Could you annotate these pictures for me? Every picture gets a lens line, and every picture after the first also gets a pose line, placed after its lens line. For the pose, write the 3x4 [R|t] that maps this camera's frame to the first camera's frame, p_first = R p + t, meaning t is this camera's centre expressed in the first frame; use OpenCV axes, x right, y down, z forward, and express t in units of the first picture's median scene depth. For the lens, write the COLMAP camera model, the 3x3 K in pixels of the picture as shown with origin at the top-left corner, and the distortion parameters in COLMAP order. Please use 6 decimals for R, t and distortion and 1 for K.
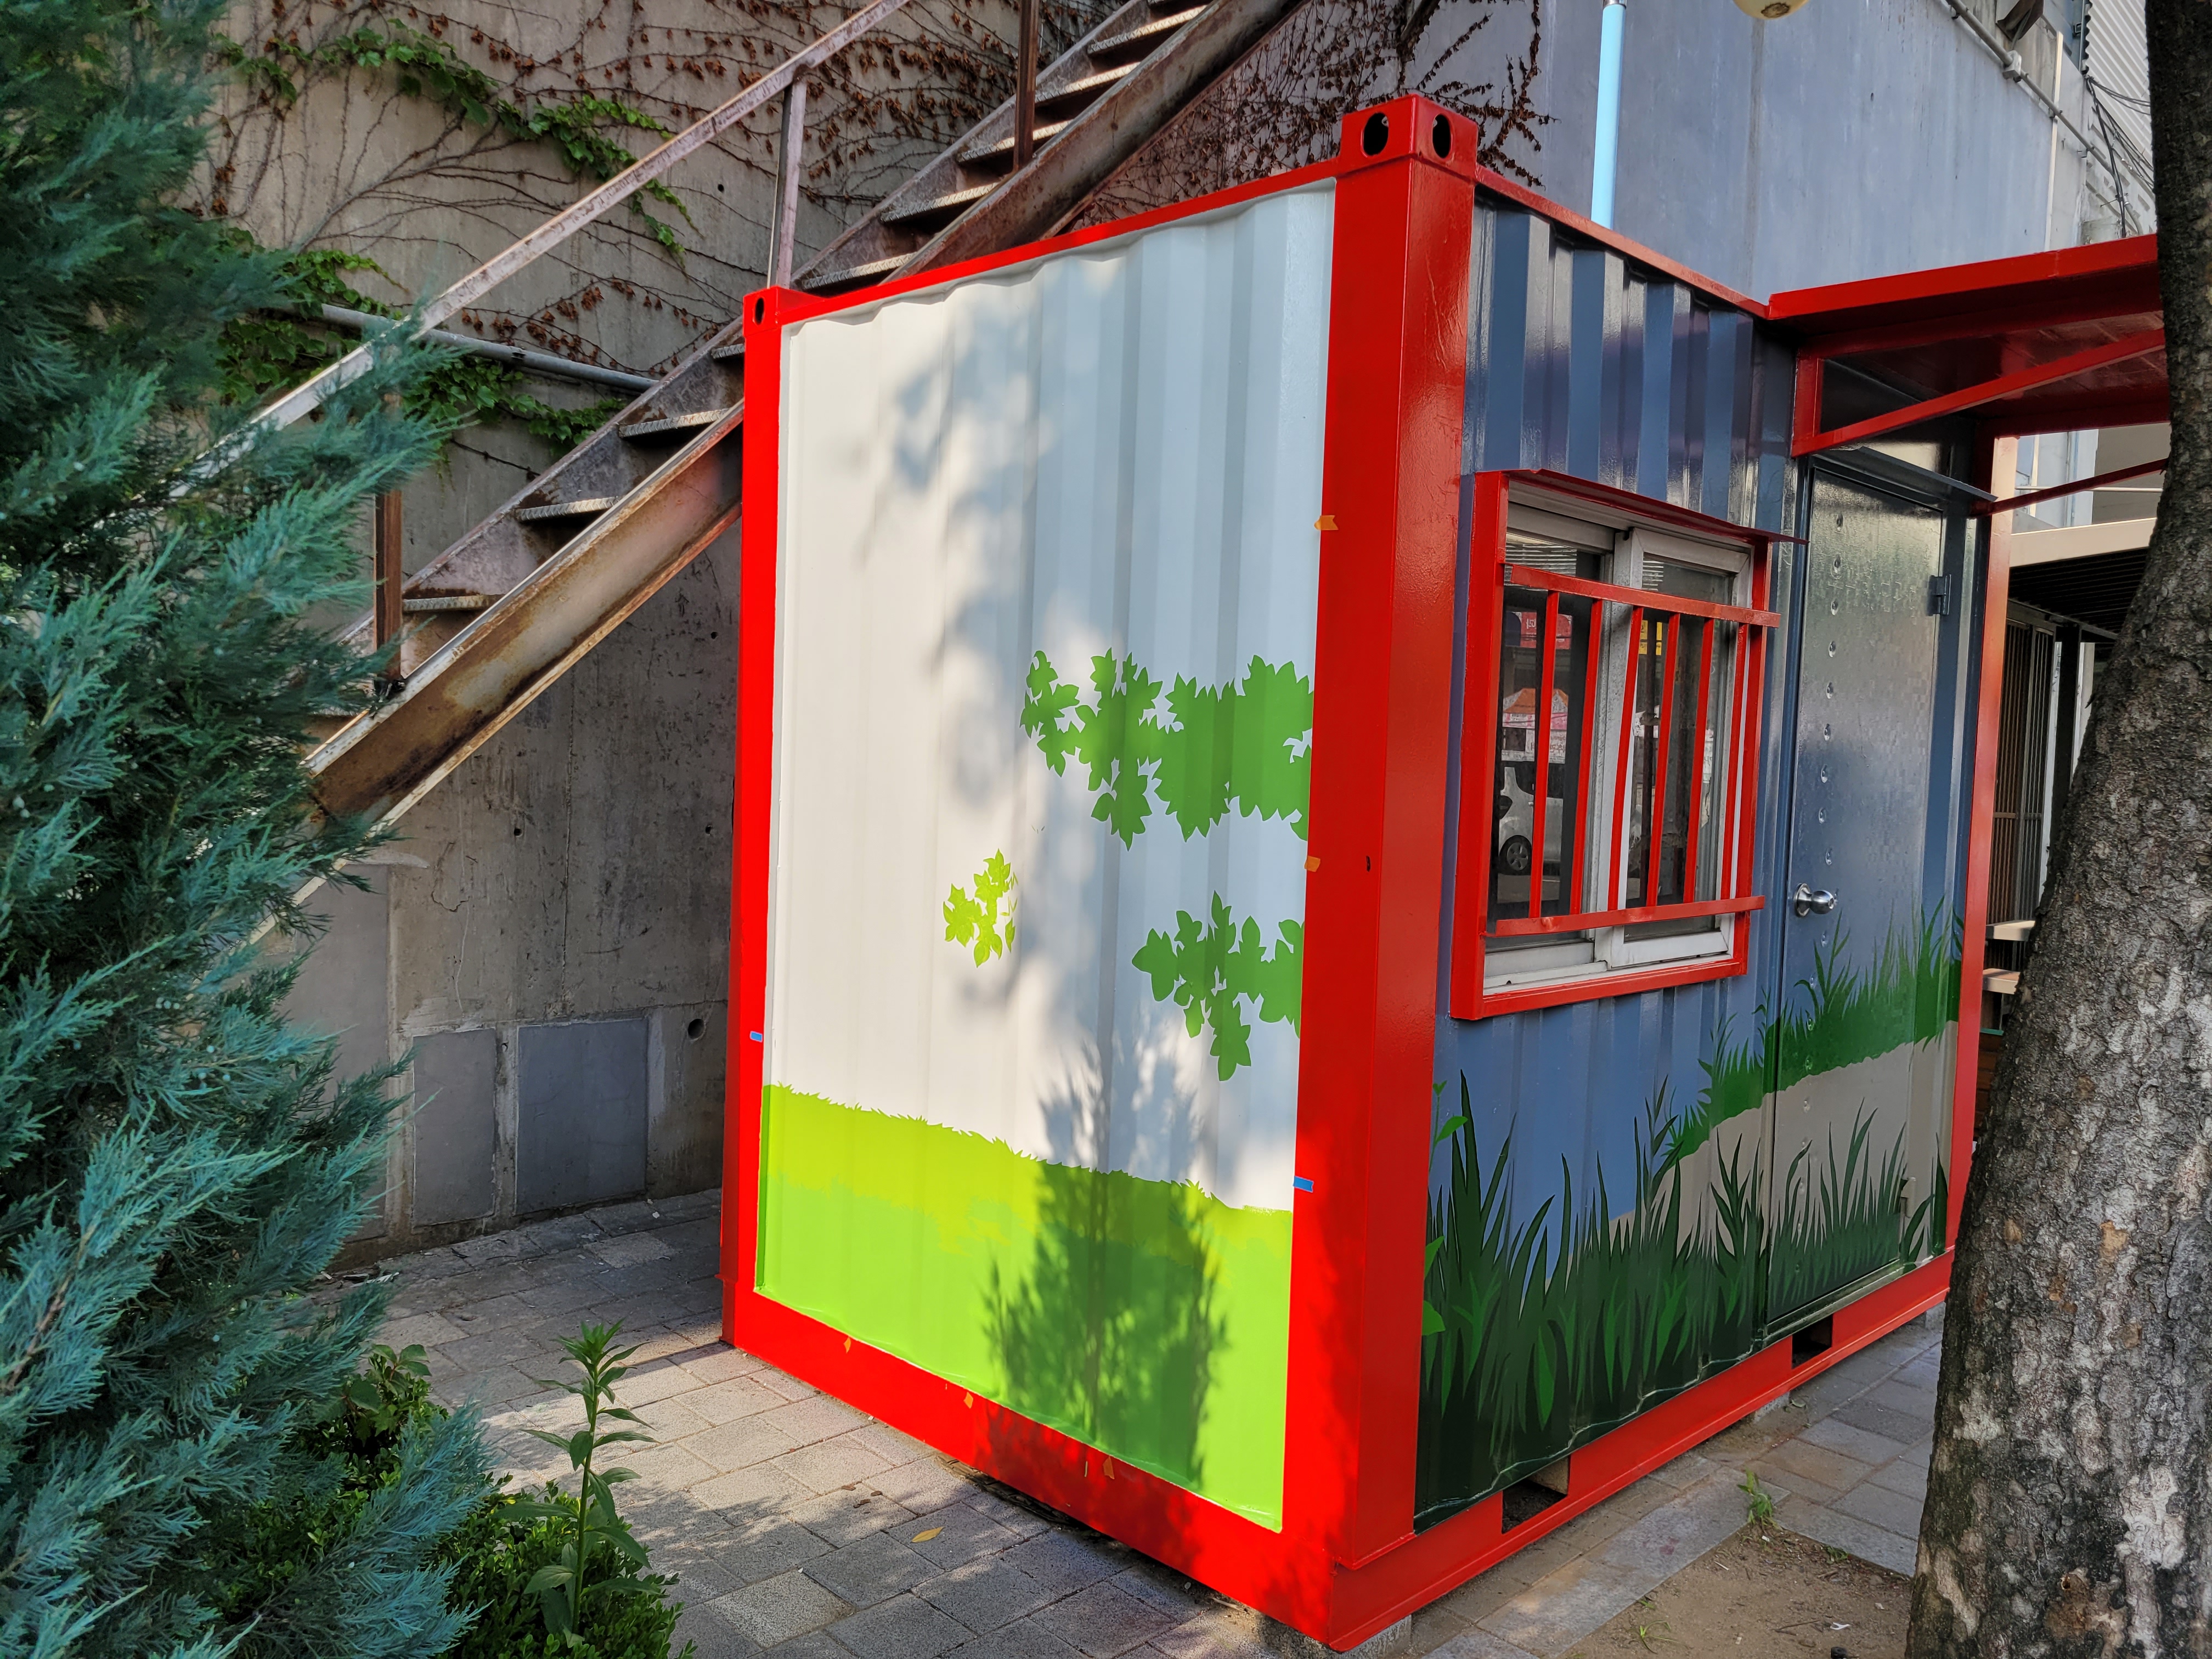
lens RADIAL K [[1647.7, 0, 1122.3], [0, 1647.7, 835.7], [0, 0, 1]] dist [0.070928, -0.057170]
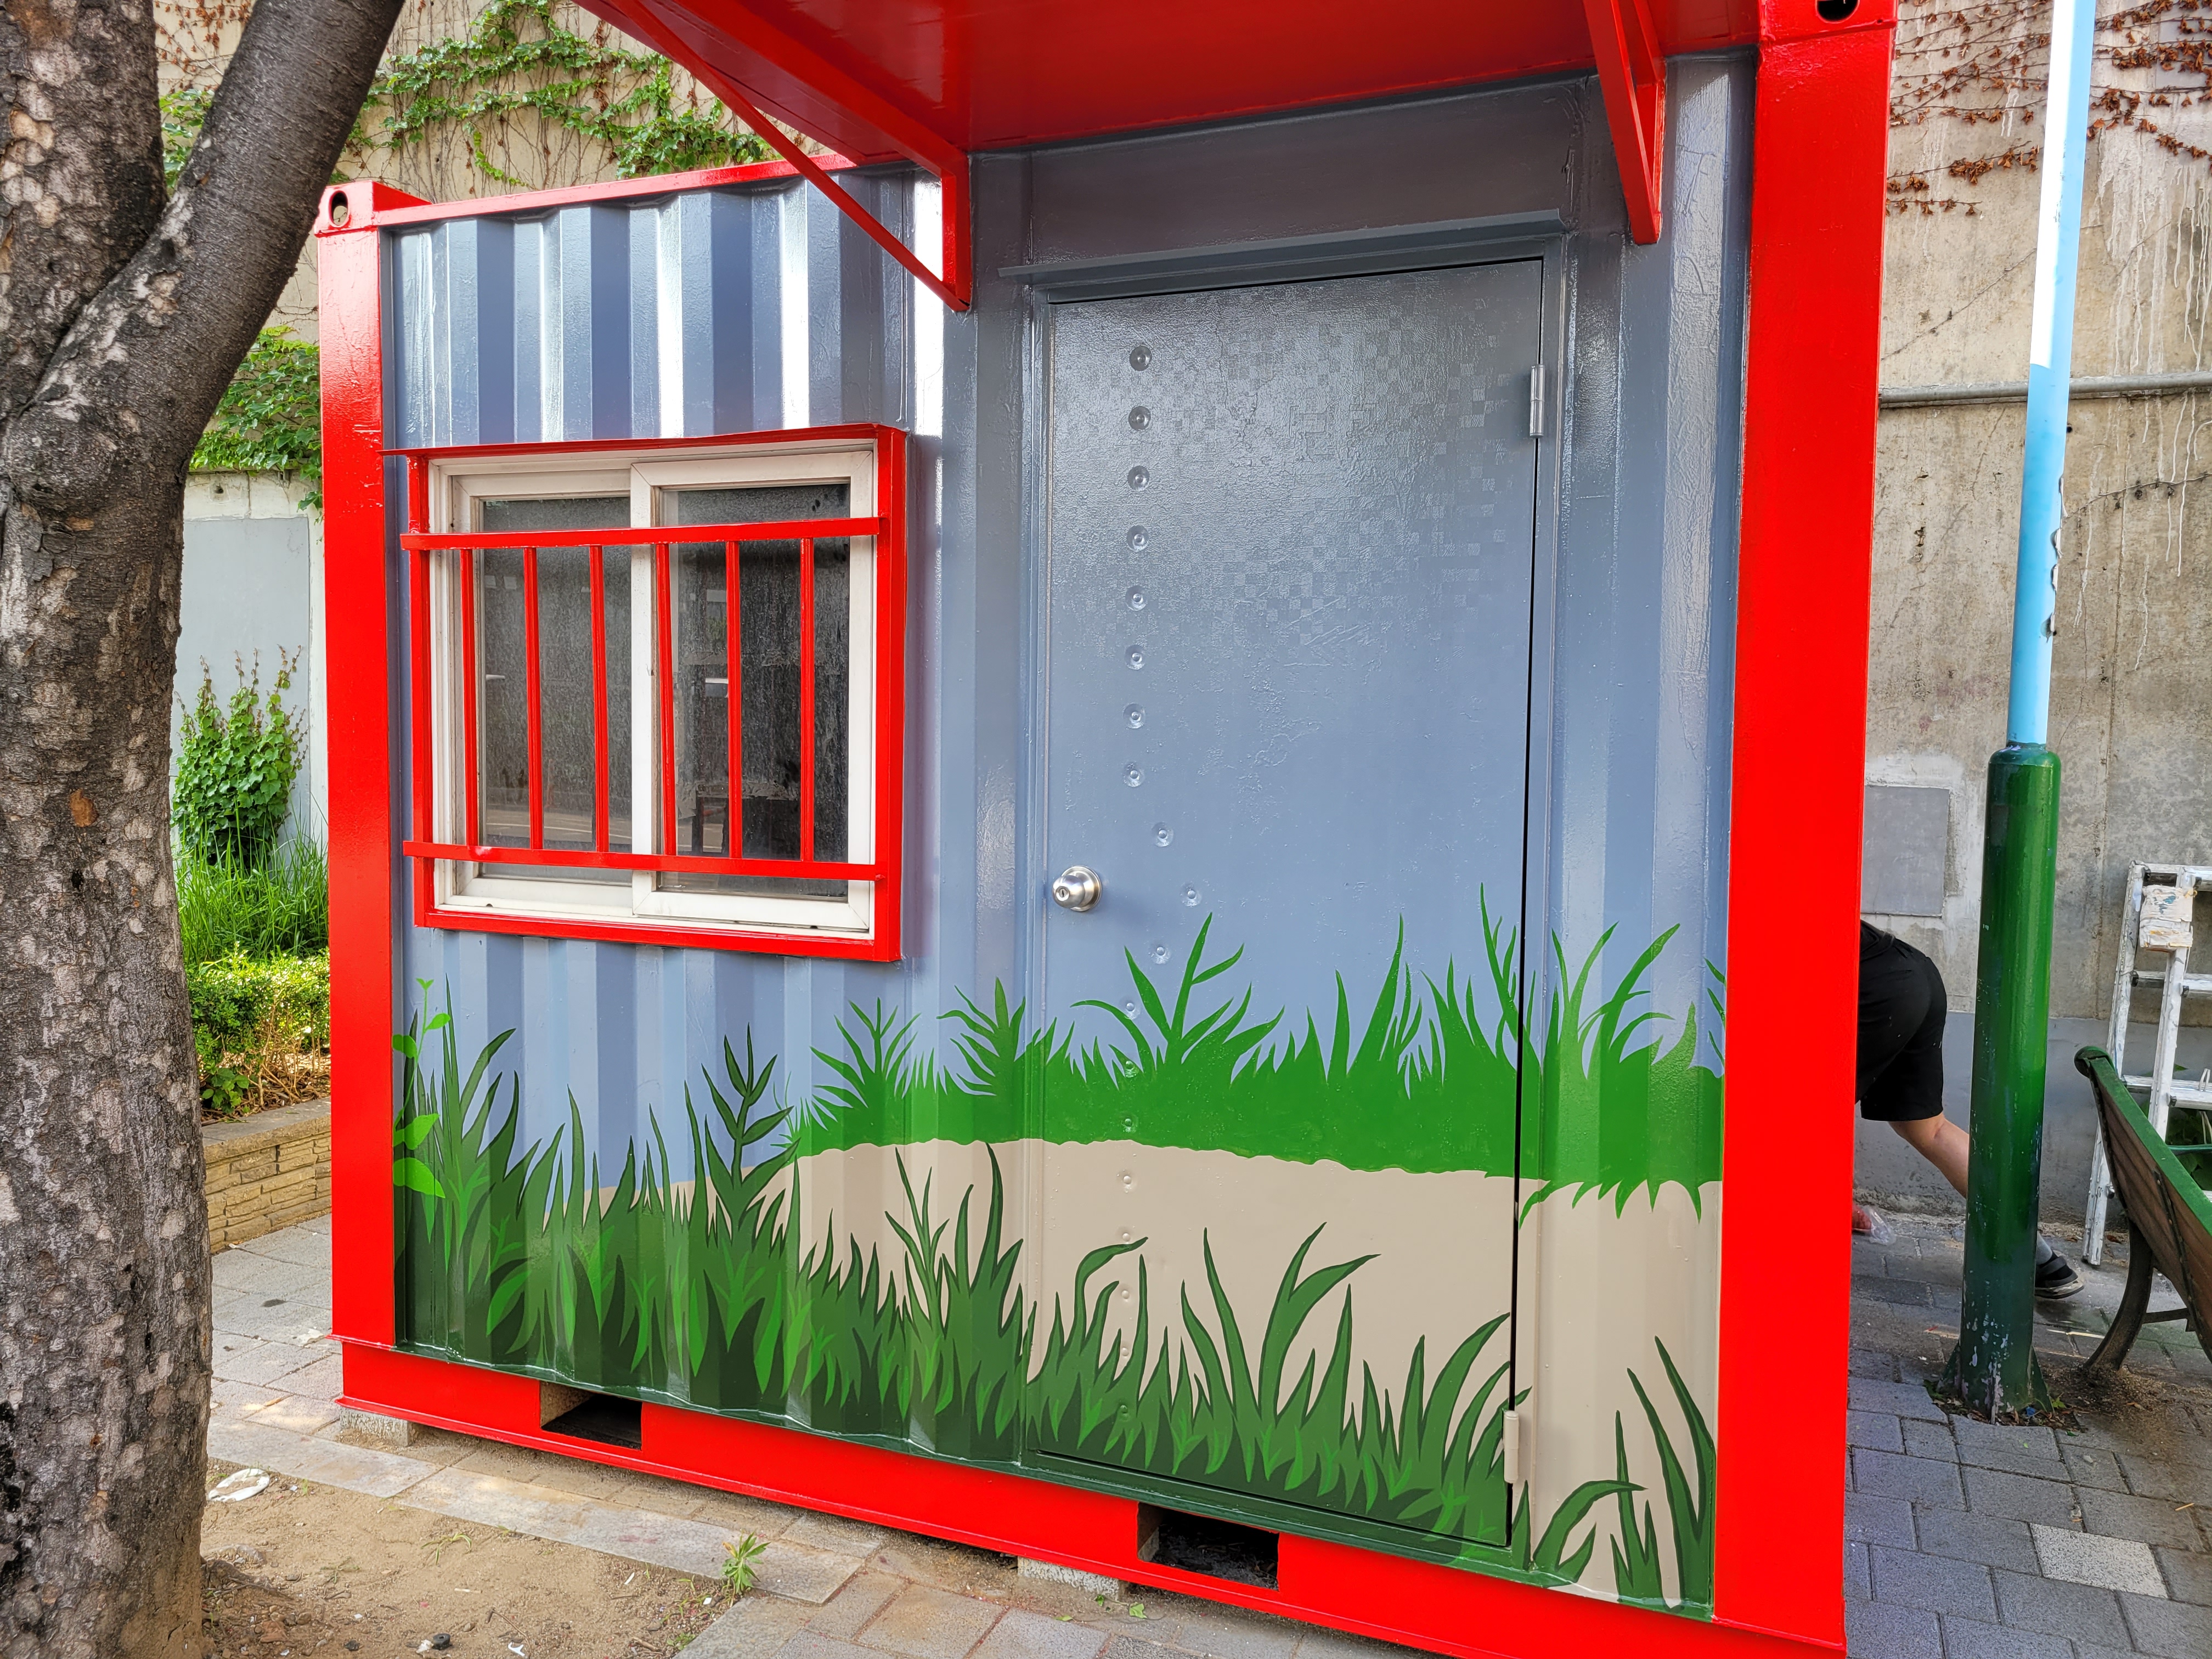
lens RADIAL K [[1647.7, 0, 1114.2], [0, 1647.7, 808.3], [0, 0, 1]] dist [0.070928, -0.057170]
pose [[0.373195, 0.020496, -0.927526, 1.032835], [-0.050743, 0.998710, 0.001652, 0.000992], [0.926364, 0.046449, 0.373754, 0.705435]]
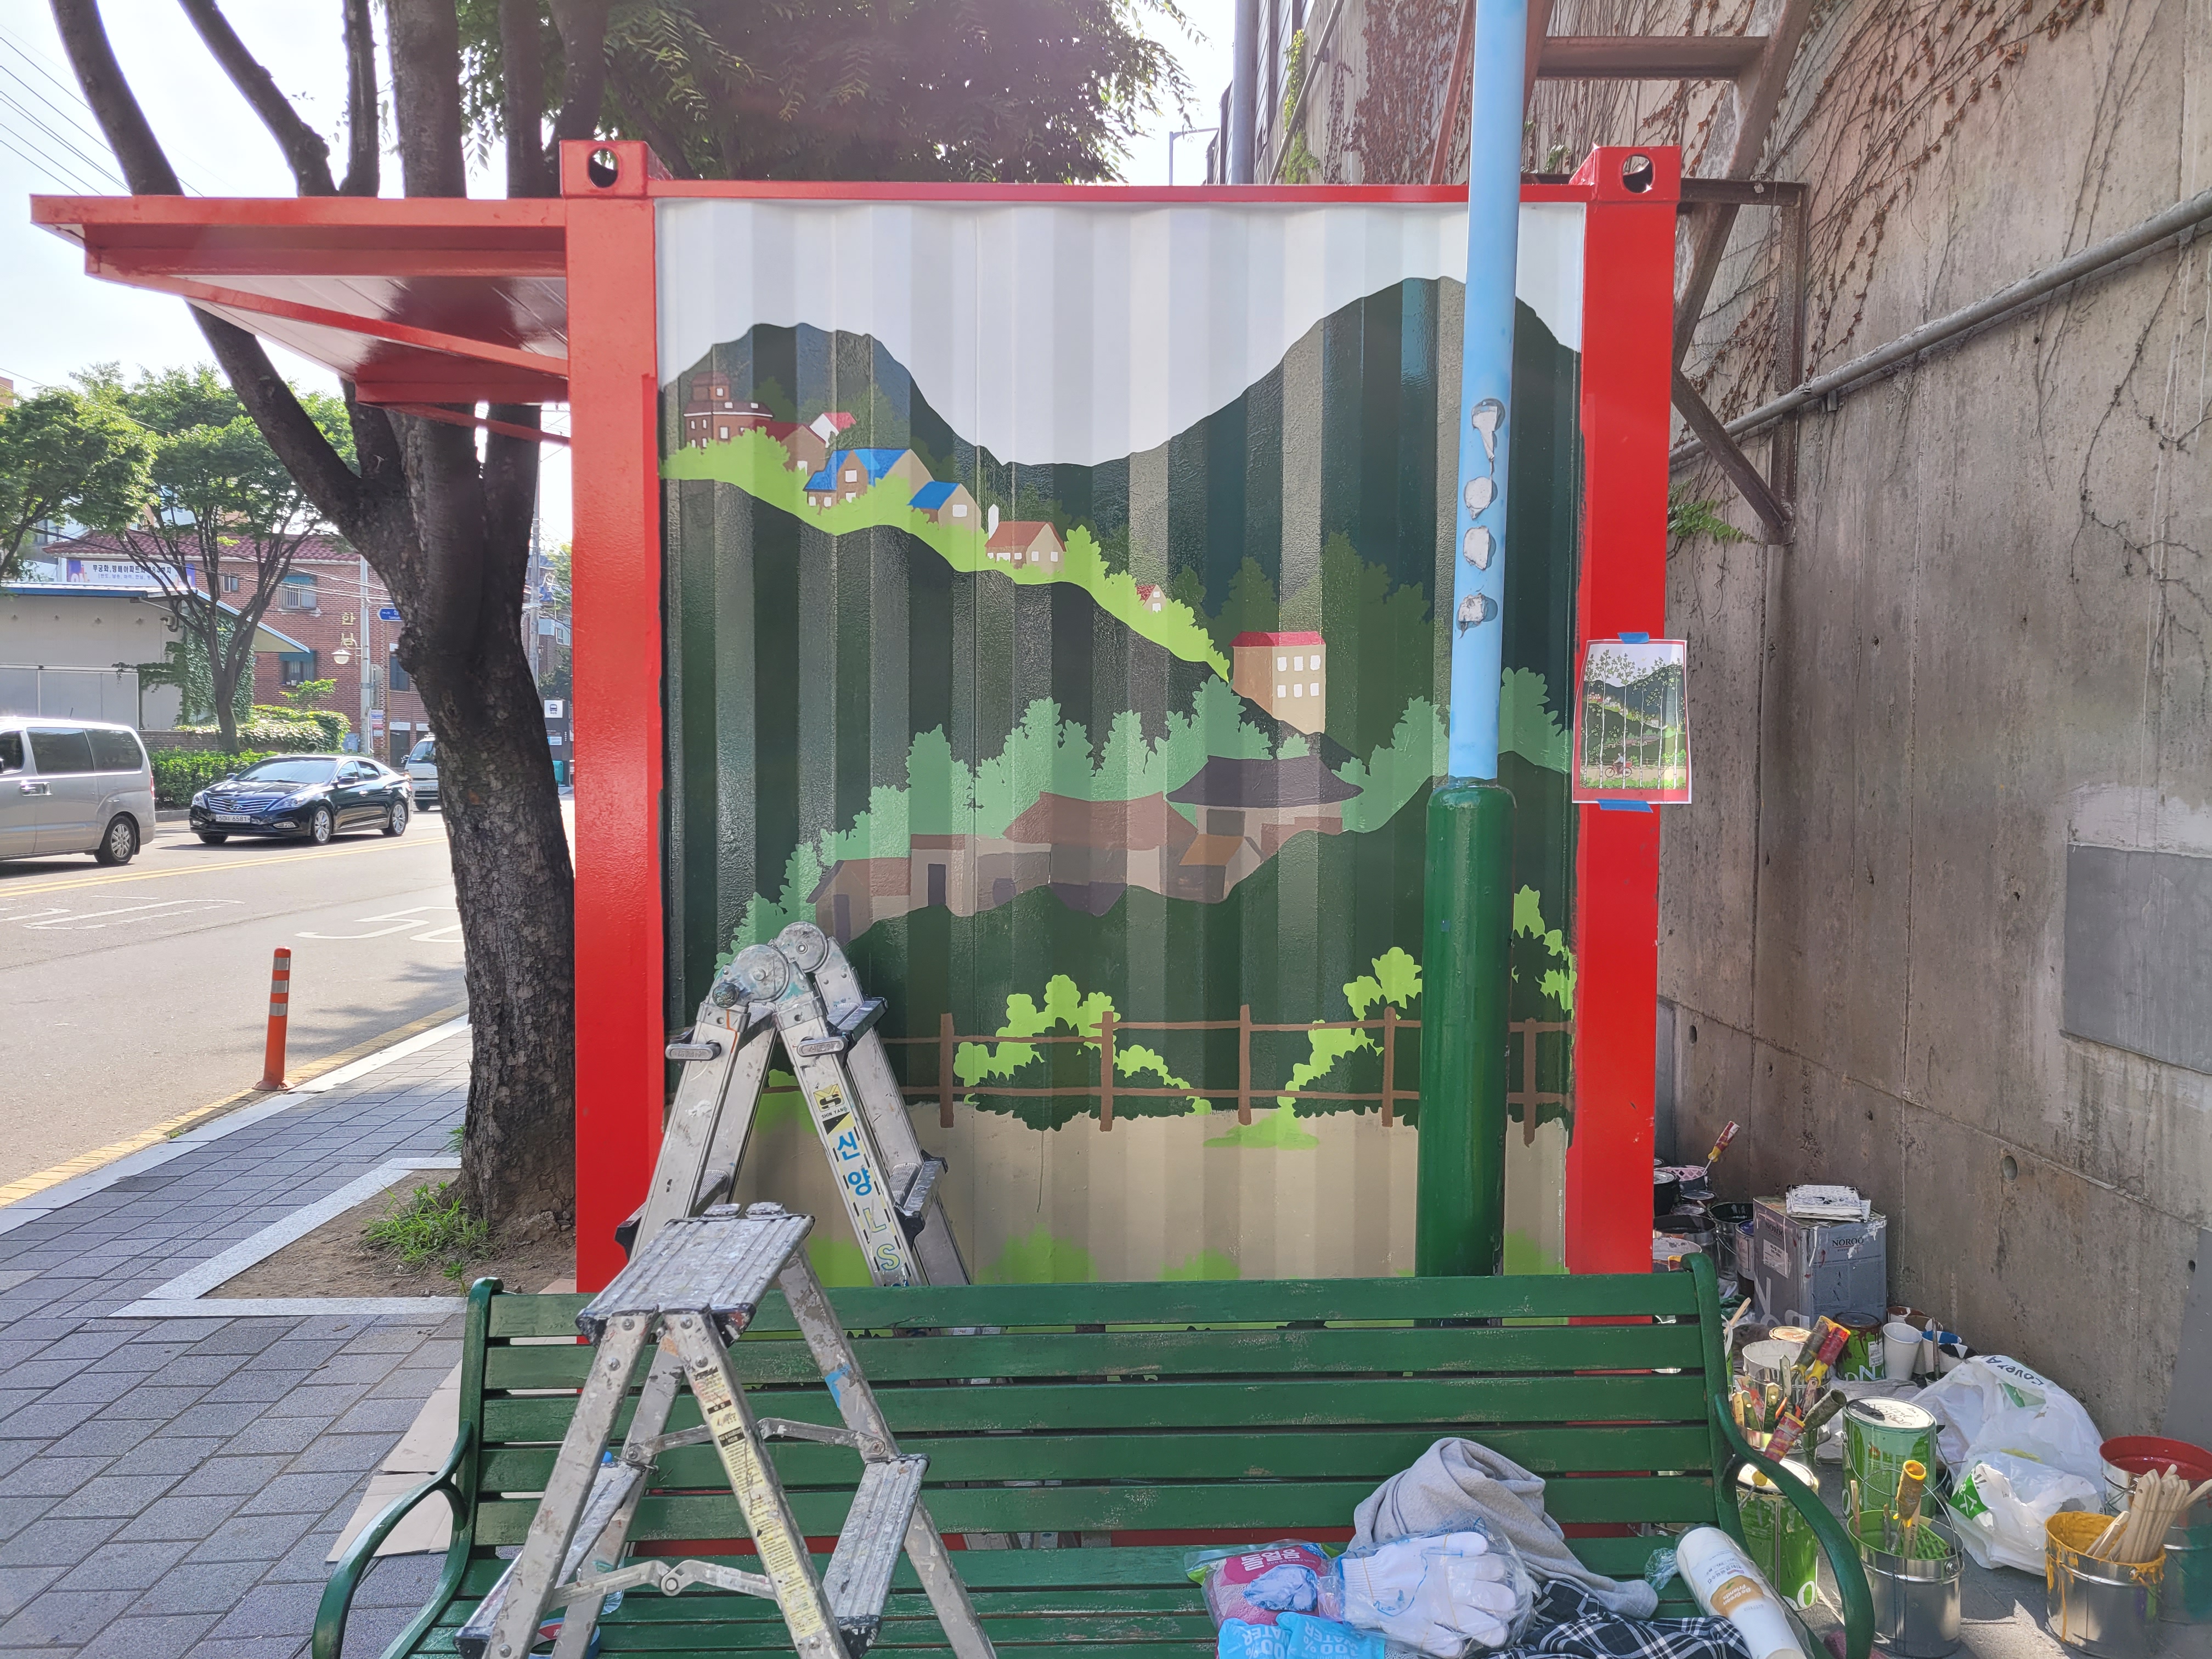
lens RADIAL K [[1647.7, 0, 1111.0], [0, 1647.7, 830.8], [0, 0, 1]] dist [0.070928, -0.057170]
pose [[-0.709109, -0.007544, -0.705059, 0.938925], [-0.069563, 0.995813, 0.059308, -0.062891], [0.701659, 0.091102, -0.706664, 1.822151]]
